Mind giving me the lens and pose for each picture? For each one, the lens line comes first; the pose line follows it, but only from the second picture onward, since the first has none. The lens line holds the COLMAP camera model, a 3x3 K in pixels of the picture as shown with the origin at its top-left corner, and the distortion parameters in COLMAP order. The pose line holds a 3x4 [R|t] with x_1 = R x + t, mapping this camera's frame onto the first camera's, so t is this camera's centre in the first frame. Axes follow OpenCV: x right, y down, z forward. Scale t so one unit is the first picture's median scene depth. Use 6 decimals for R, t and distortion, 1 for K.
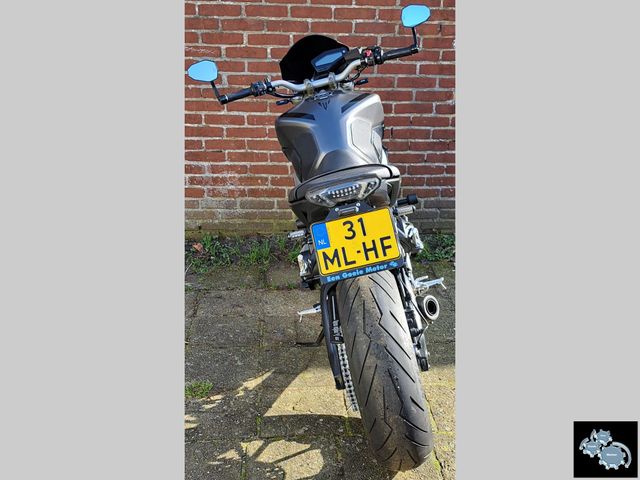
lens RADIAL K [[623.4, 0, 333.9], [0, 623.4, 279.1], [0, 0, 1]] dist [0.049518, 0.000000]
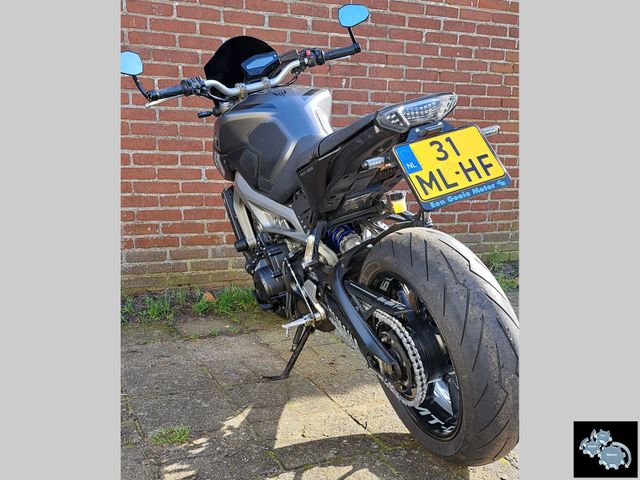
lens RADIAL K [[623.4, 0, 312.6], [0, 623.4, 294.7], [0, 0, 1]] dist [0.049518, 0.000000]
pose [[0.948473, -0.080796, 0.306384, -0.193224], [0.130882, 0.980498, -0.146605, 0.099632], [-0.288564, 0.179151, 0.940551, 0.138147]]
